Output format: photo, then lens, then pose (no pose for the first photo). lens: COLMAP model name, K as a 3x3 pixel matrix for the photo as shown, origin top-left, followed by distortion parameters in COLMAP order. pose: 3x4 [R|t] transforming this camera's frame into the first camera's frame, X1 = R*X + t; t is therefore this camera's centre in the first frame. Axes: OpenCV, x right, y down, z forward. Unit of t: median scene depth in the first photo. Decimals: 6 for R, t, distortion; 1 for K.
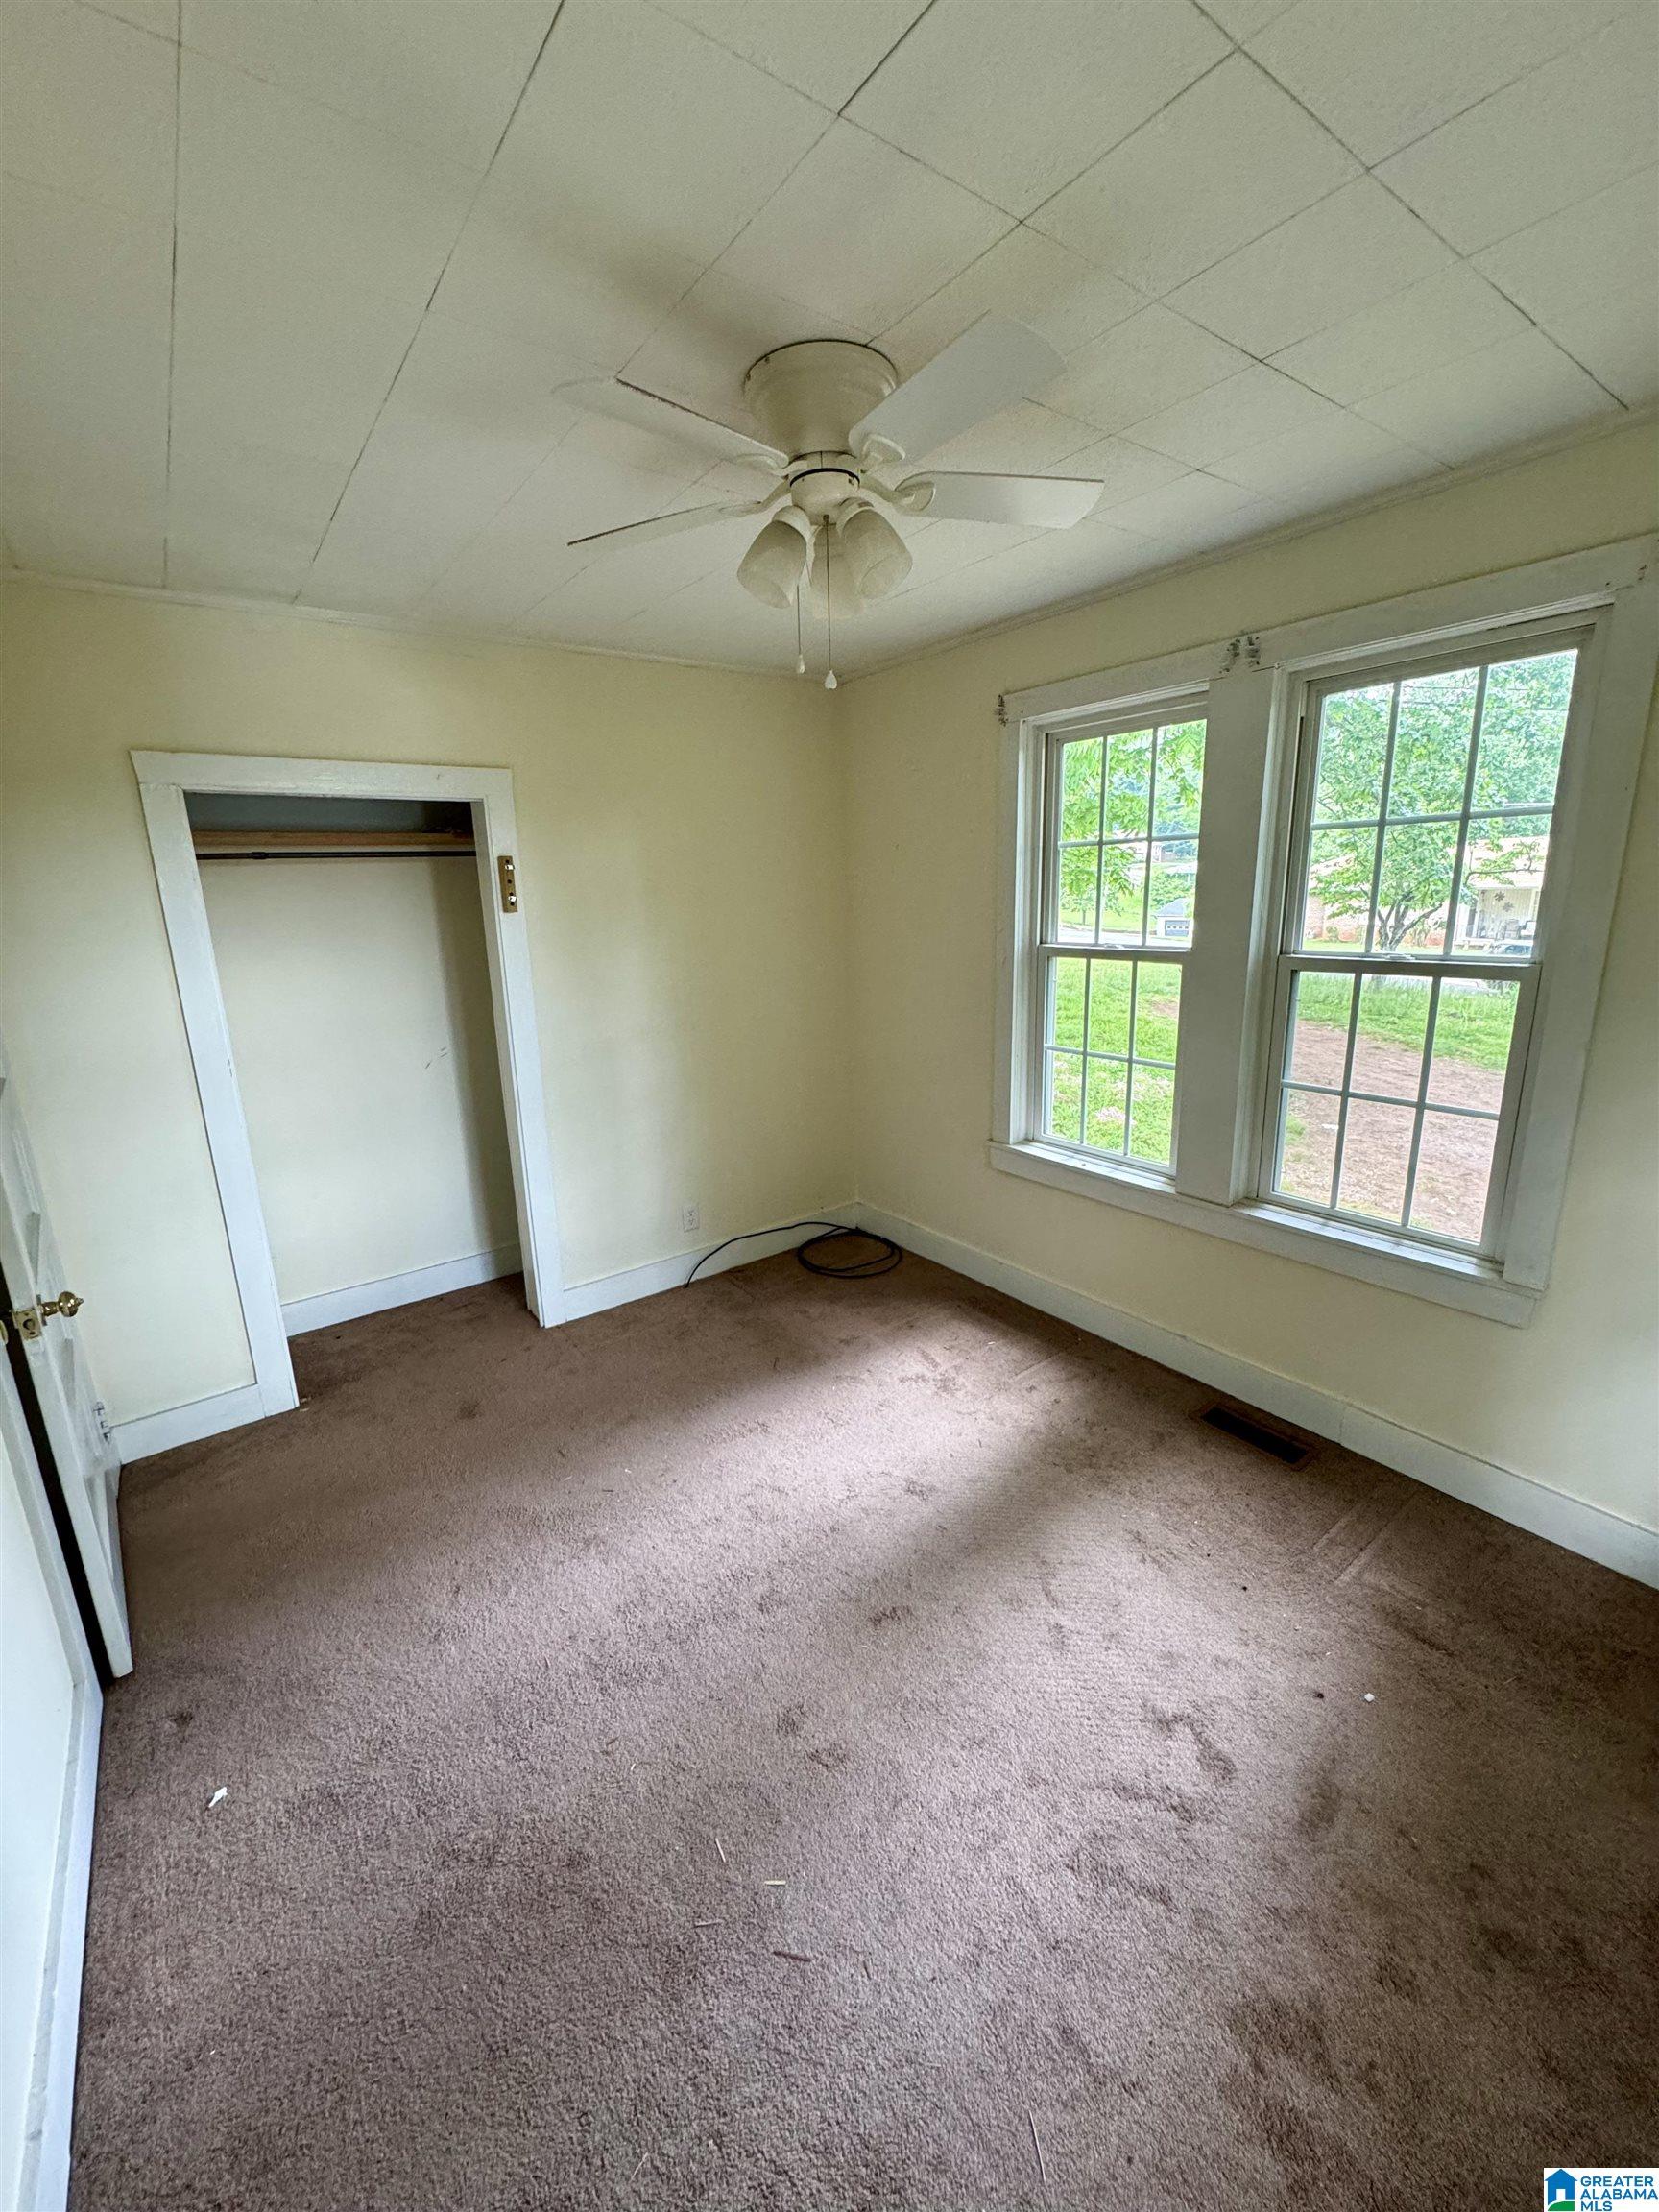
lens RADIAL K [[898.6, 0, 885.9], [0, 898.6, 1105.8], [0, 0, 1]] dist [-0.000881, -0.000049]
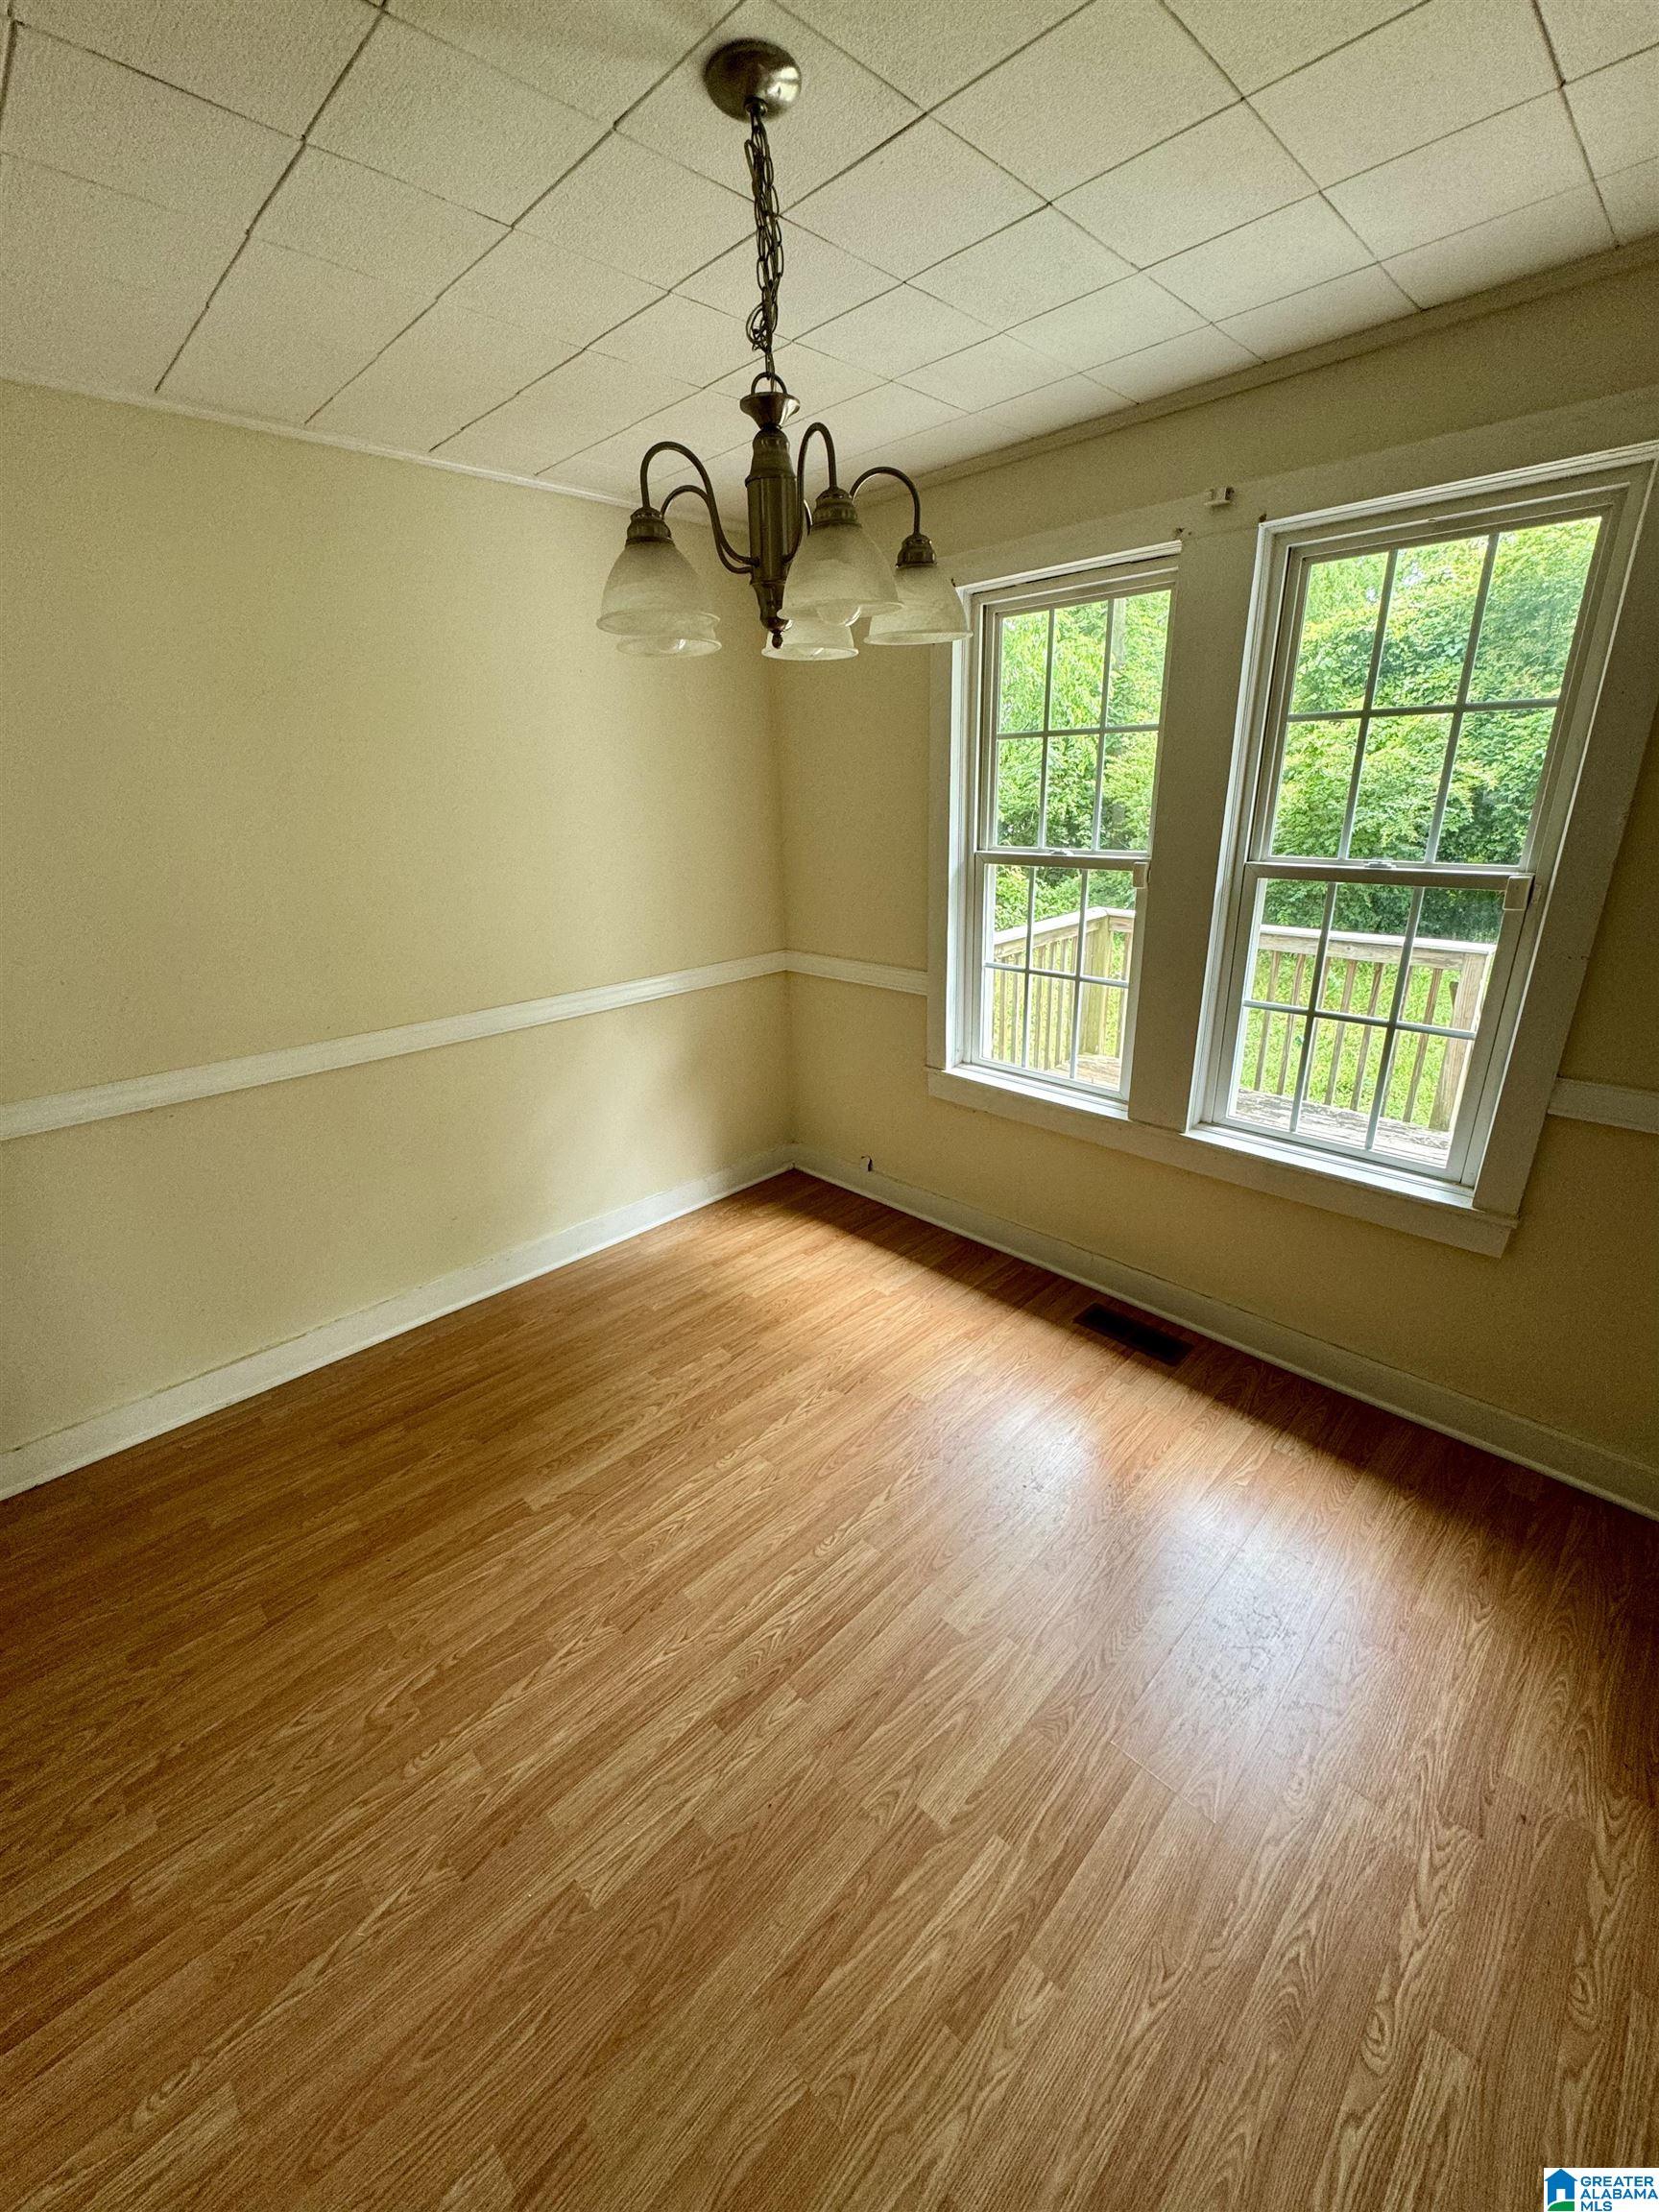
lens RADIAL K [[891.2, 0, 832.8], [0, 891.2, 1105.8], [0, 0, 1]] dist [0.000730, 0.000186]
pose [[0.993745, -0.027102, 0.108332, -0.089774], [0.015223, 0.993924, 0.109009, -0.024297], [-0.110628, -0.106678, 0.988120, 0.111332]]
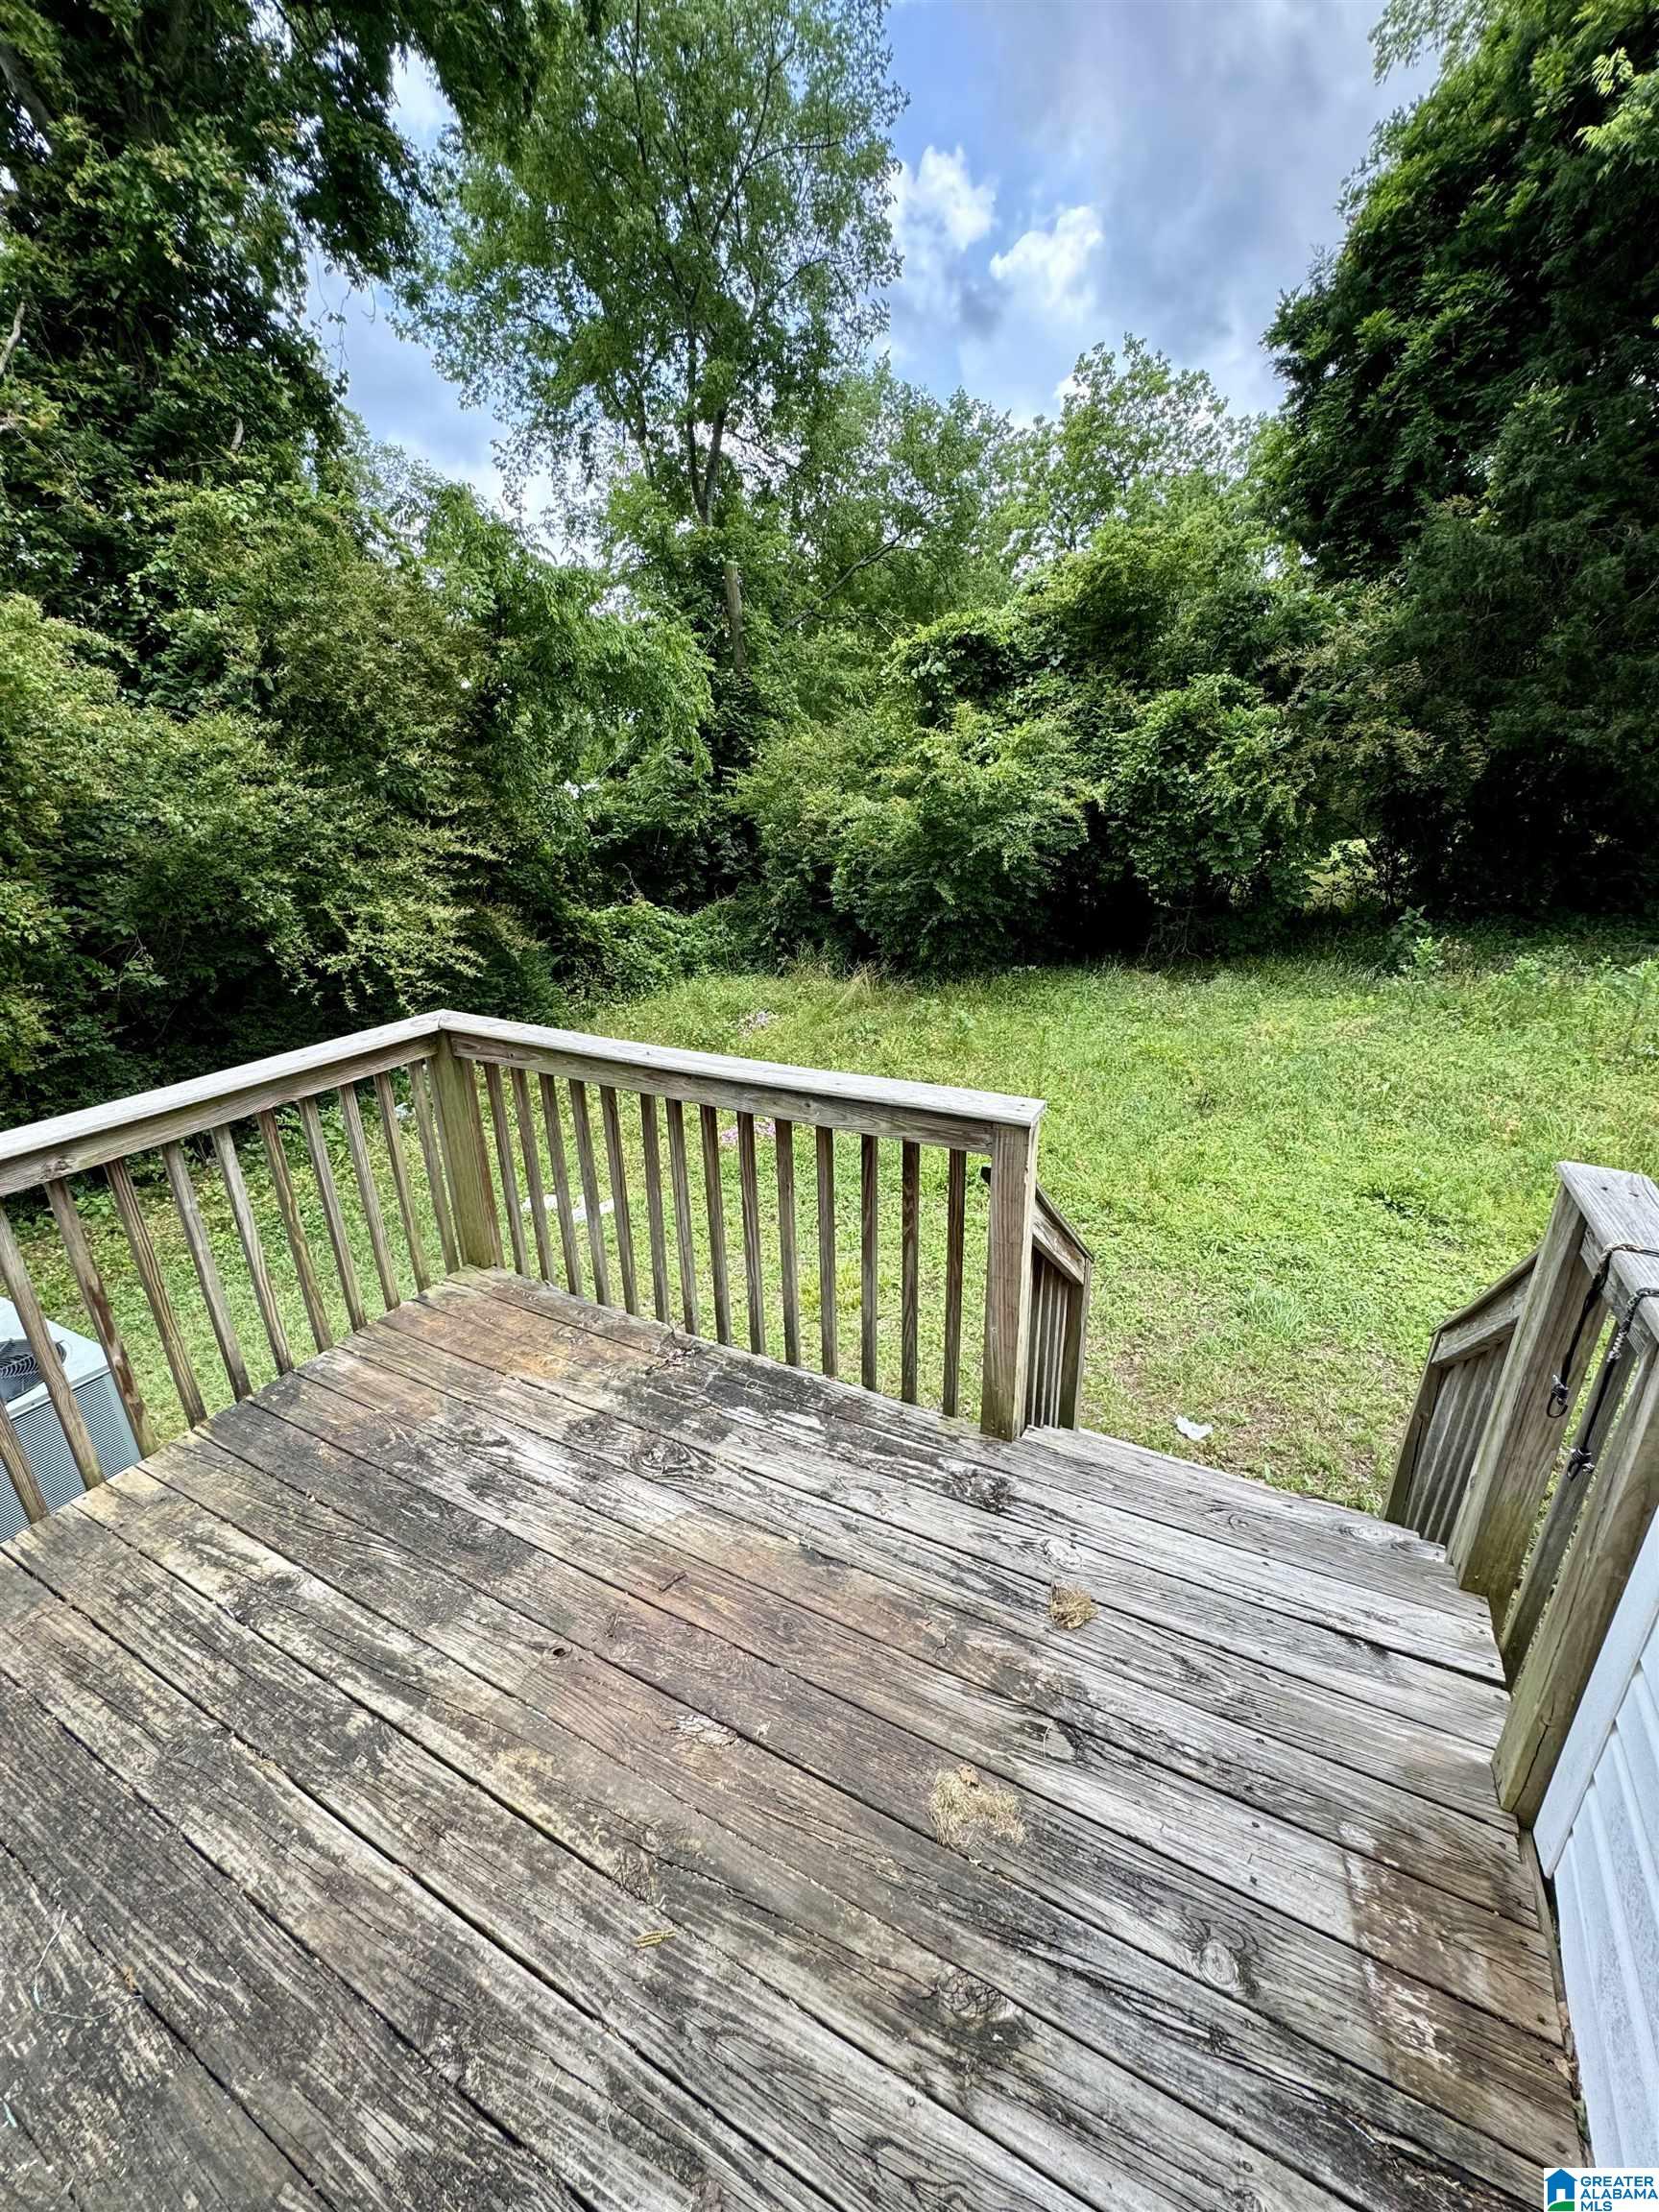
lens RADIAL K [[891.2, 0, 832.8], [0, 891.2, 1105.8], [0, 0, 1]] dist [0.000730, 0.000186]
pose [[0.913572, -0.114651, 0.390182, 0.678790], [0.078110, 0.991043, 0.108321, -0.200878], [-0.399106, -0.068482, 0.914344, 0.828585]]
